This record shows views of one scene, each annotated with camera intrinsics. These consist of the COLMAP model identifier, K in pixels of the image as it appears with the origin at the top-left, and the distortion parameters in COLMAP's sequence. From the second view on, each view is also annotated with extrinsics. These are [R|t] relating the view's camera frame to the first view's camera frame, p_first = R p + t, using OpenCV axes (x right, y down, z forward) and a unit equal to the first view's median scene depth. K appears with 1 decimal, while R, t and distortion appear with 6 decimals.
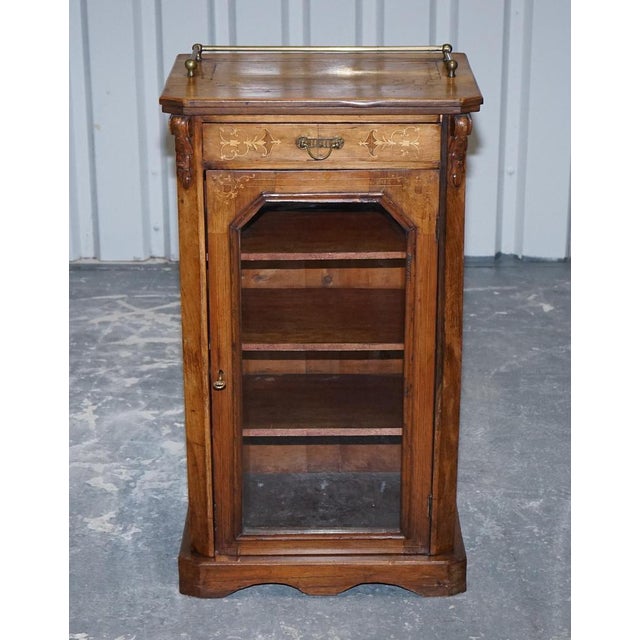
lens RADIAL K [[1474.4, 0, 338.1], [0, 1474.4, 312.2], [0, 0, 1]] dist [-0.002082, 0.000000]
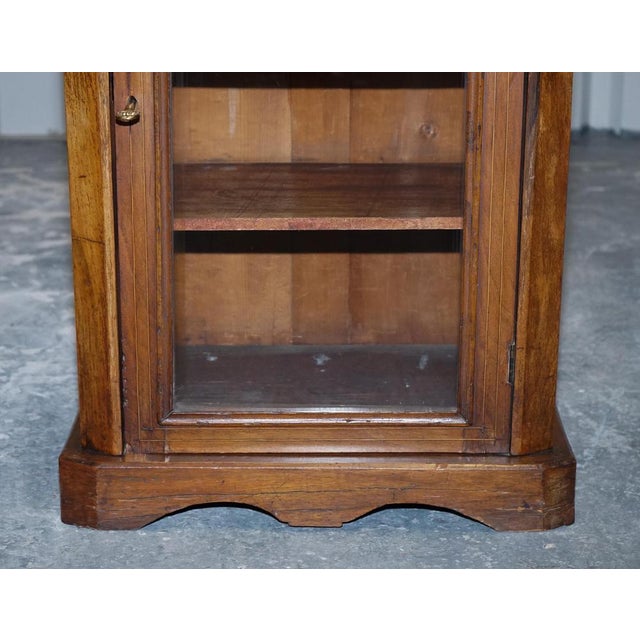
lens RADIAL K [[1808.1, 0, 293.8], [0, 1808.1, 309.8], [0, 0, 1]] dist [-0.063008, 0.000000]
pose [[0.999491, 0.006313, -0.031269, 0.001957], [-0.007458, 0.999301, -0.036635, 0.135874], [0.031016, 0.036850, 0.998839, 0.316676]]
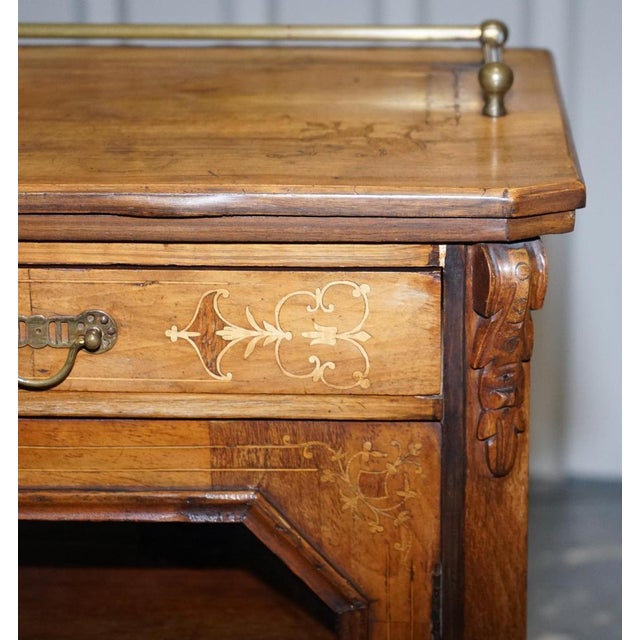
lens RADIAL K [[2153.3, 0, 323.1], [0, 2153.3, 322.9], [0, 0, 1]] dist [-0.207174, 0.000000]
pose [[0.998496, 0.011931, -0.053510, 0.061151], [-0.015139, 0.998087, -0.059943, -0.080863], [0.052692, 0.060663, 0.996767, 0.502937]]
